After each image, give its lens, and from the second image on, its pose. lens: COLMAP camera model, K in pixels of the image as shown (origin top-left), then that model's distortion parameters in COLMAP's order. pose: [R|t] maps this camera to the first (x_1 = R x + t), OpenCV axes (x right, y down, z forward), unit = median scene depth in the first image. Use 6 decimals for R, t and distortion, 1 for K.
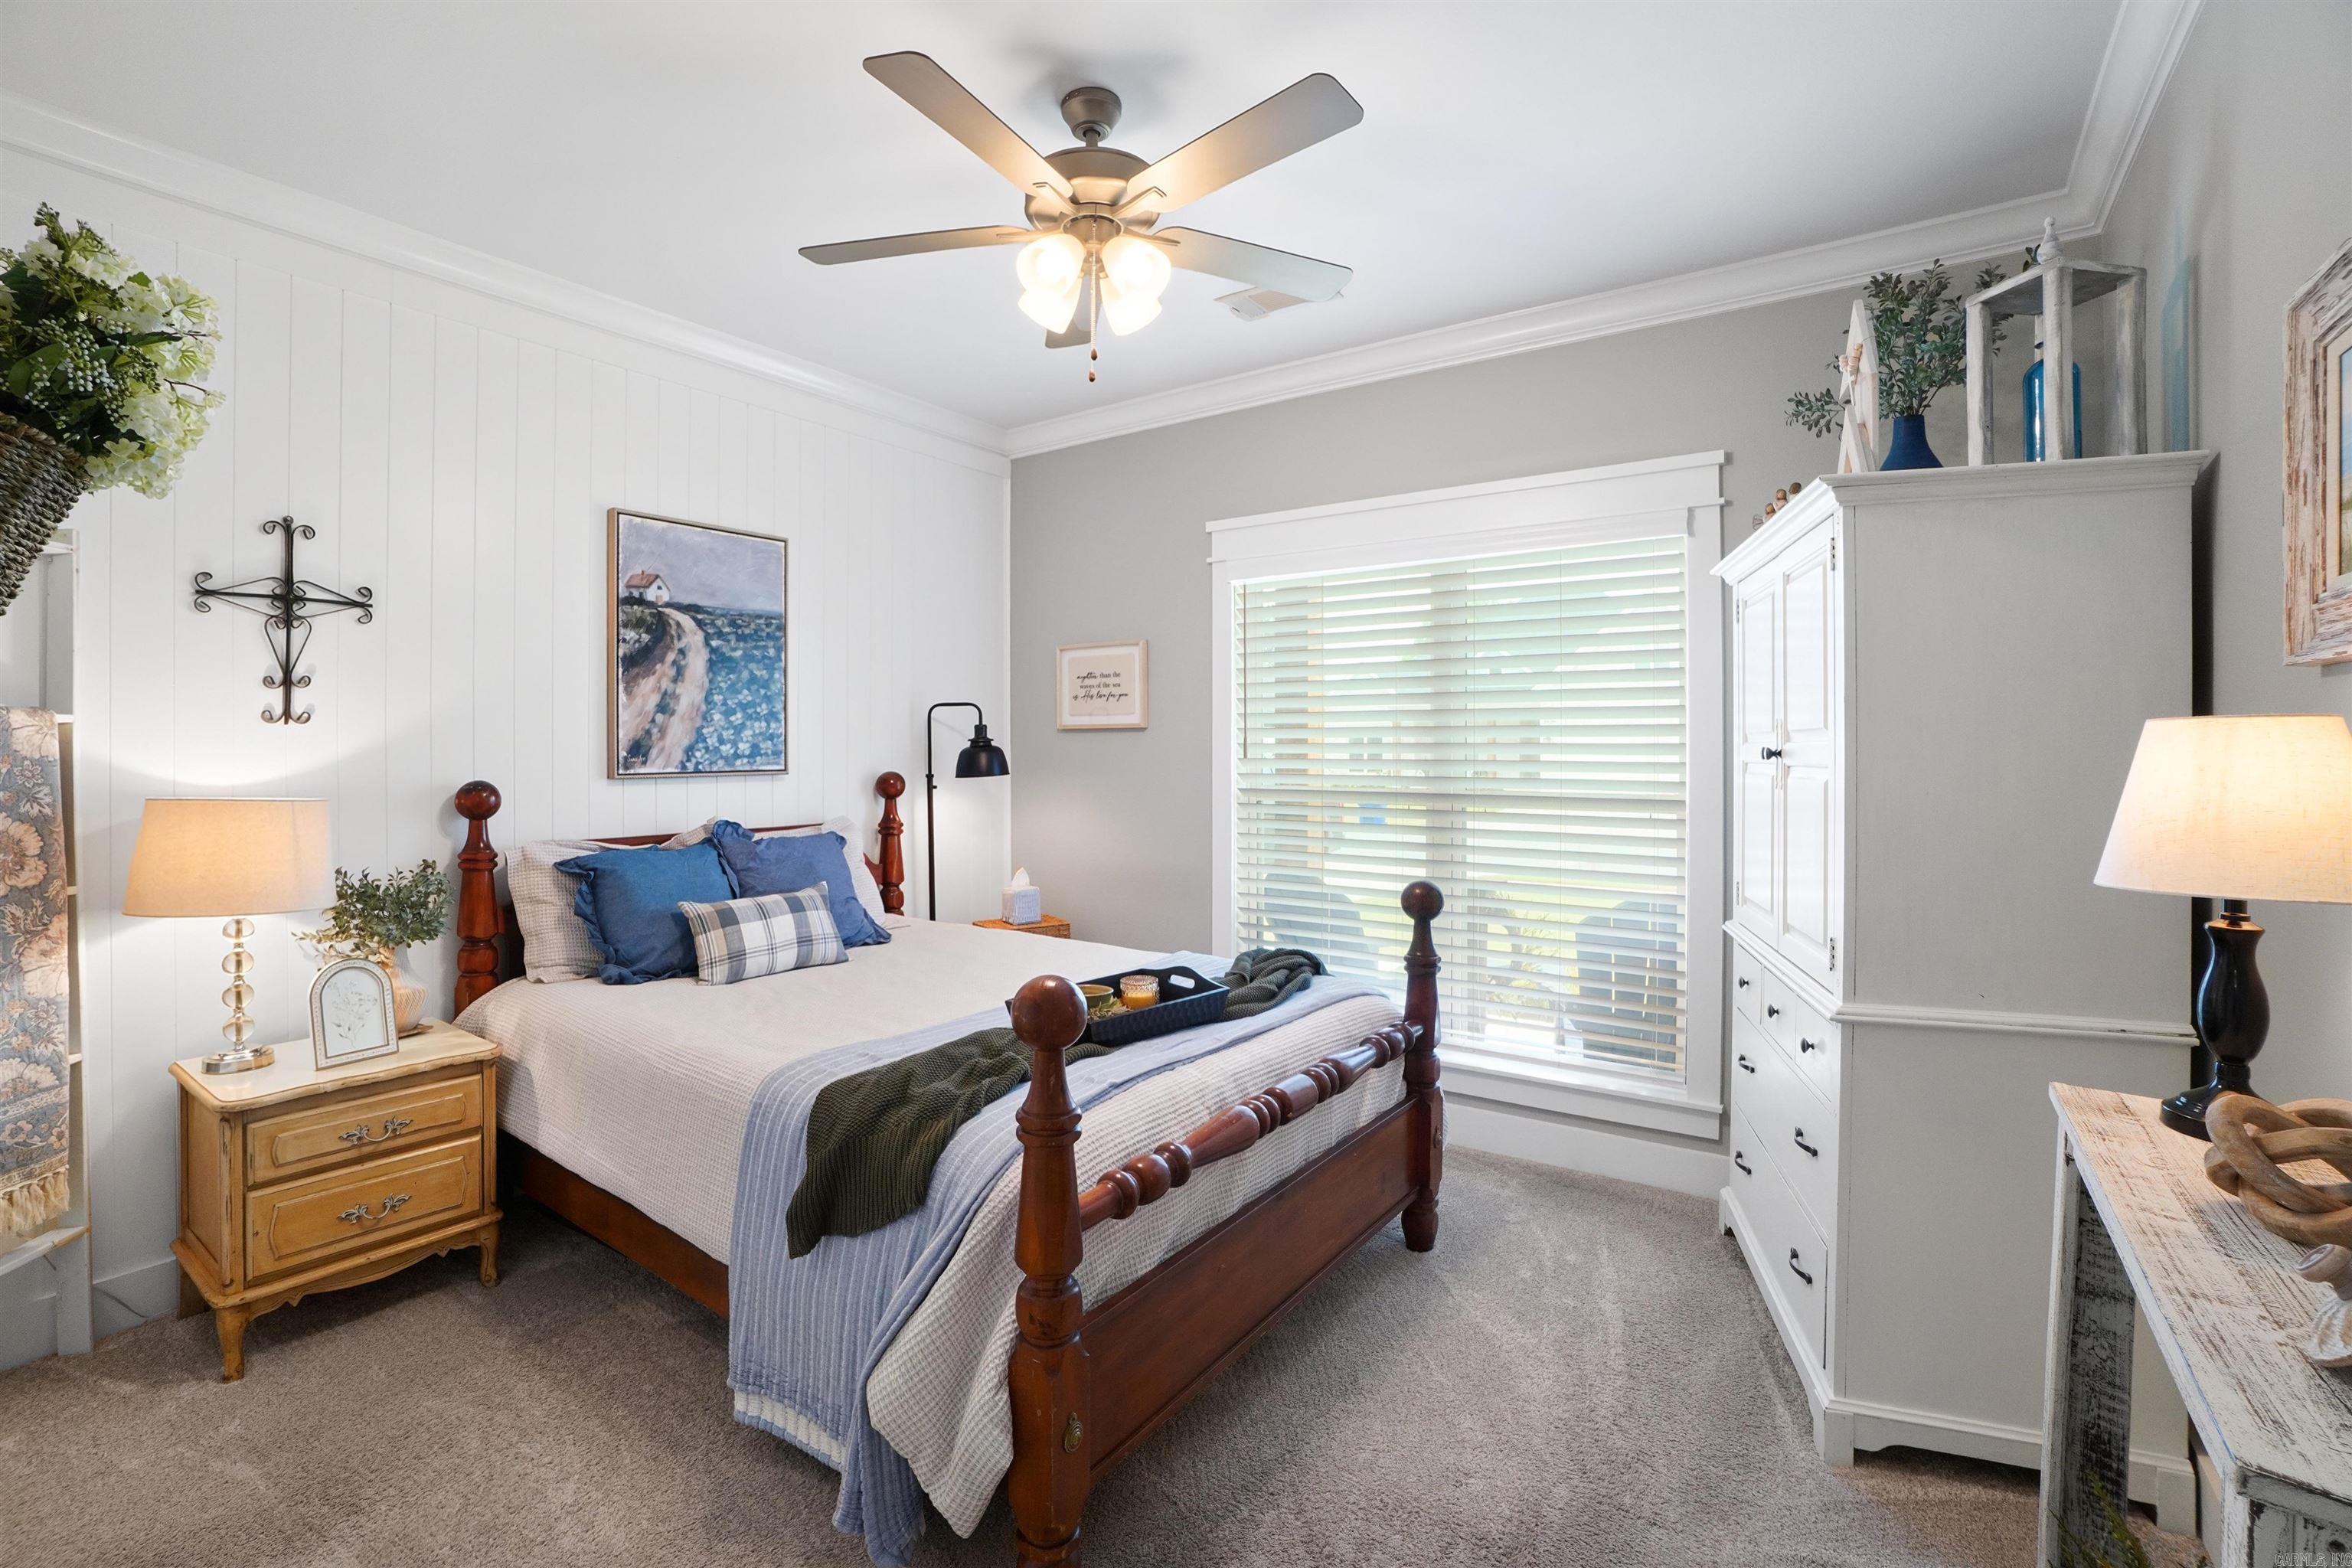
lens RADIAL K [[1027.1, 0, 1196.2], [0, 1027.1, 735.0], [0, 0, 1]] dist [-0.065615, 0.034390]
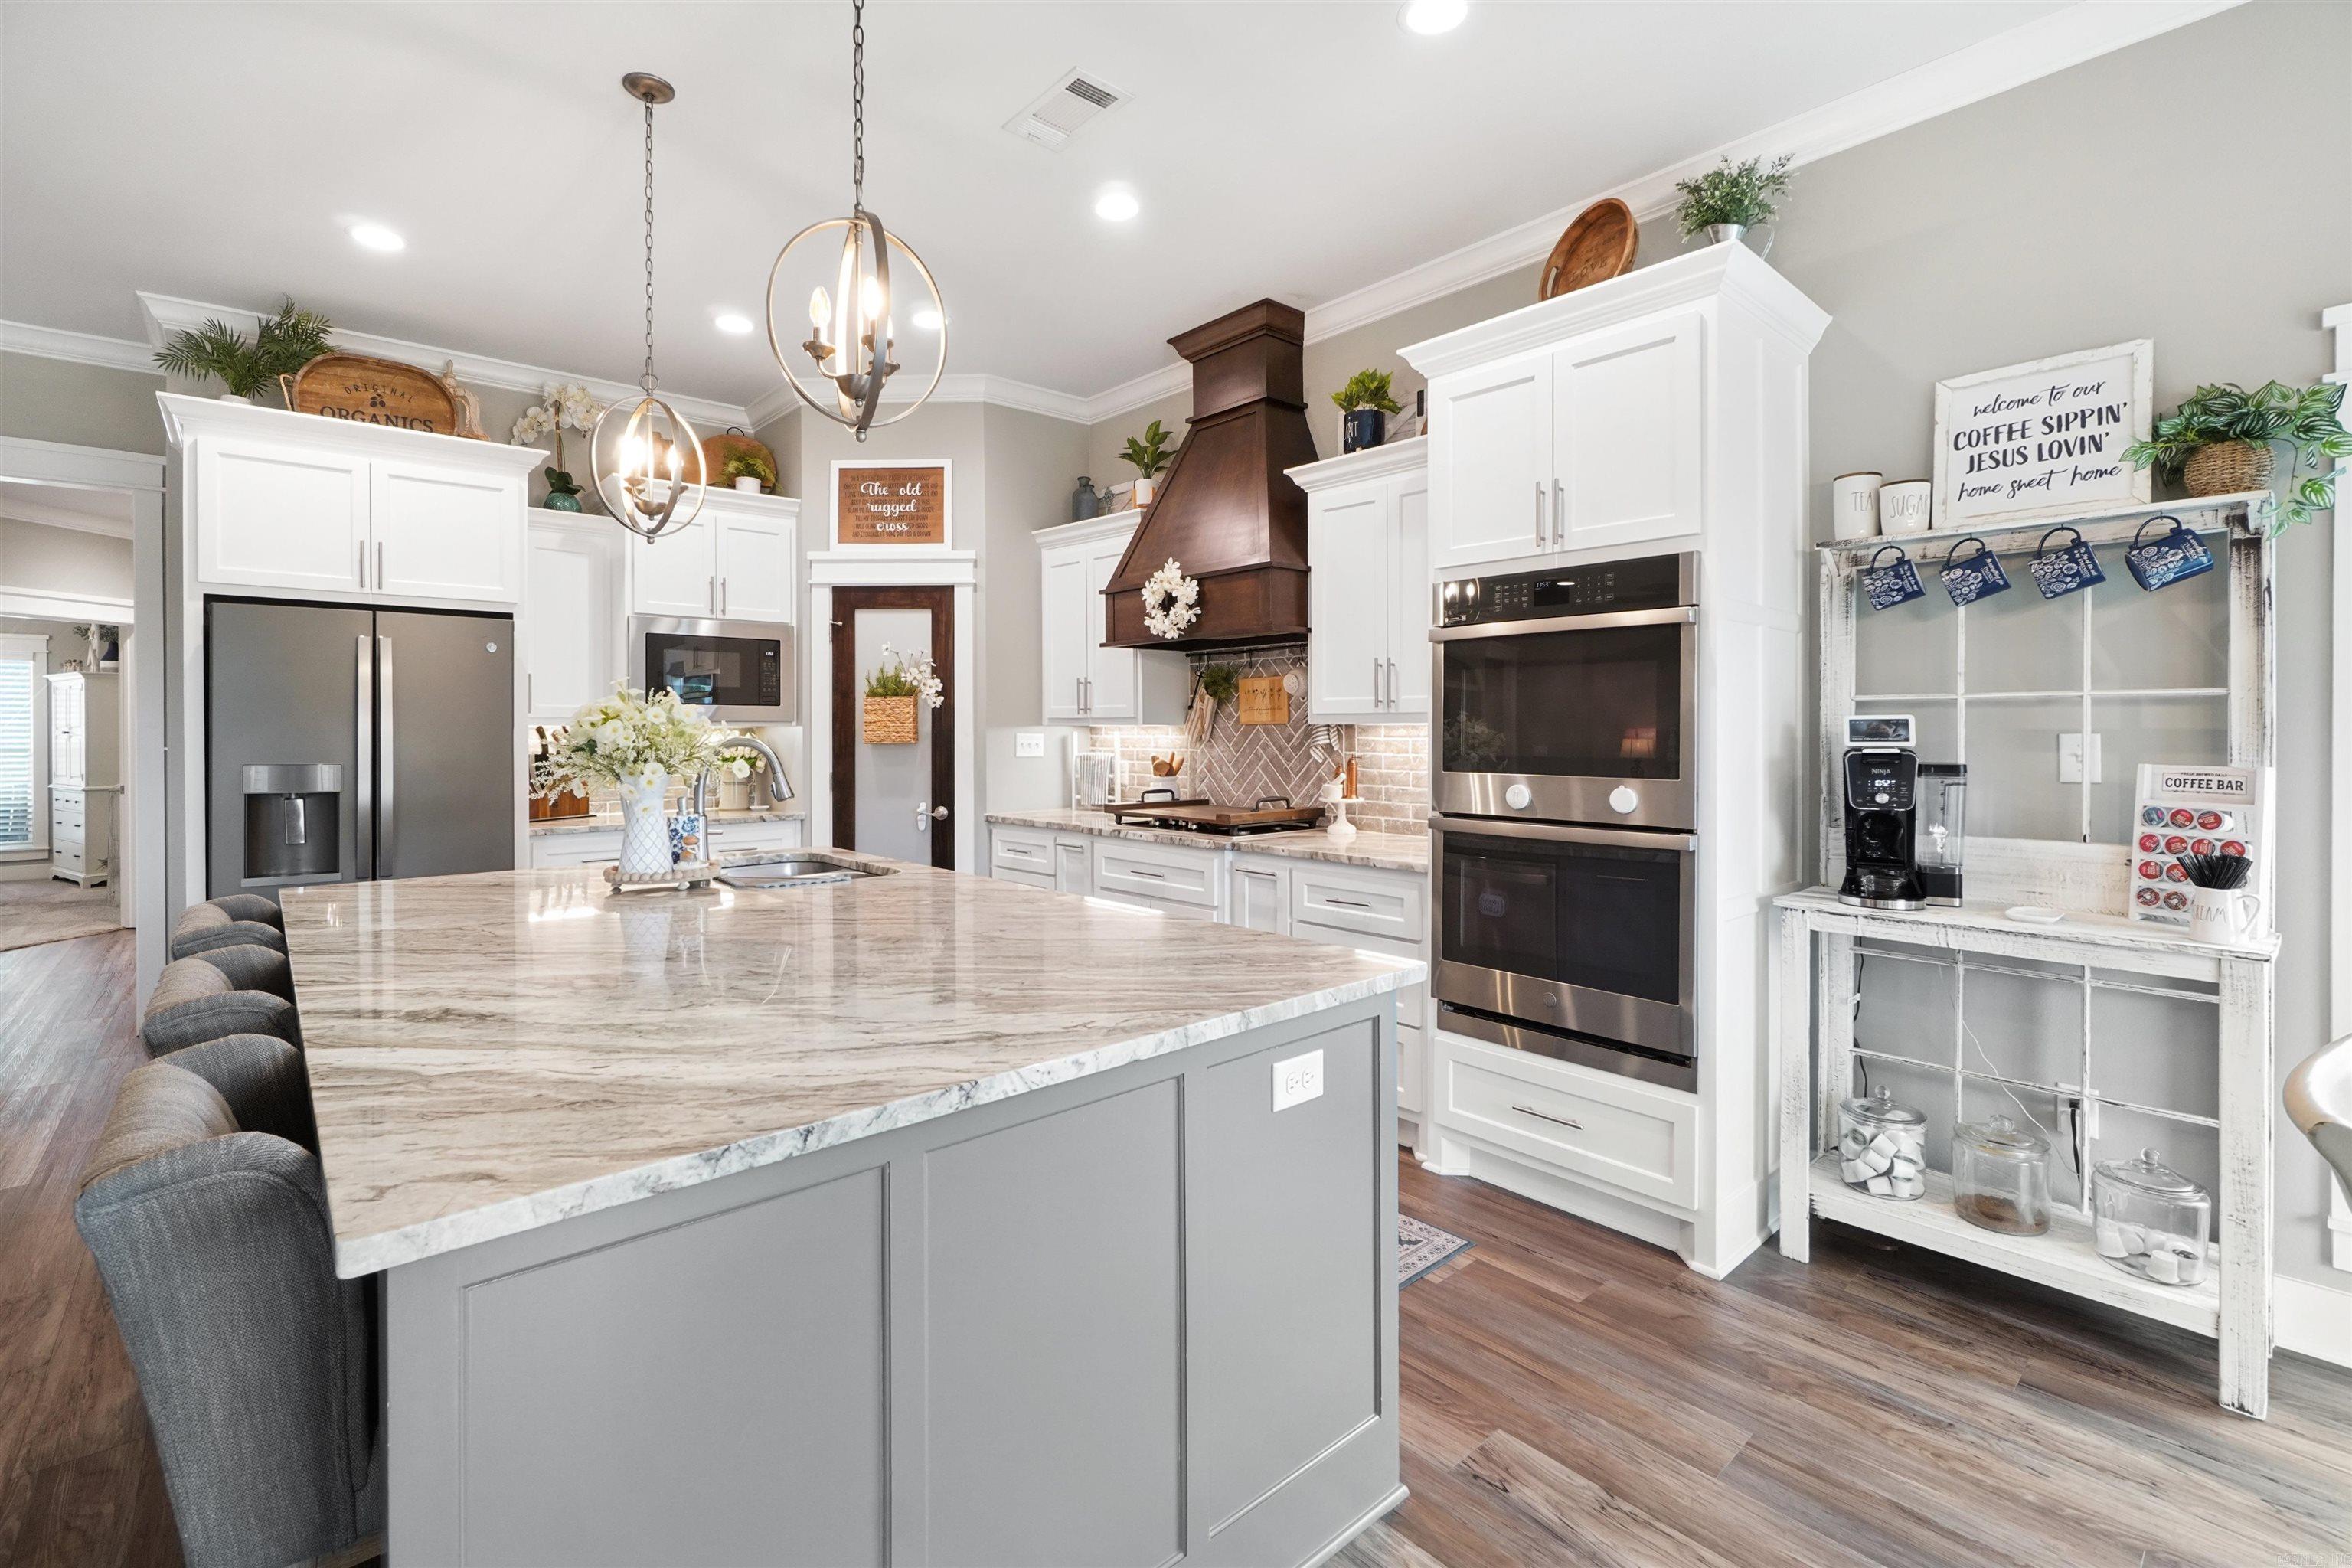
lens RADIAL K [[1029.7, 0, 1164.2], [0, 1029.7, 739.9], [0, 0, 1]] dist [0.000552, -0.000089]
pose [[0.245526, -0.007926, 0.969358, -2.222682], [-0.006611, 0.999930, 0.009851, -0.039159], [-0.969367, -0.008827, 0.245457, -4.046332]]
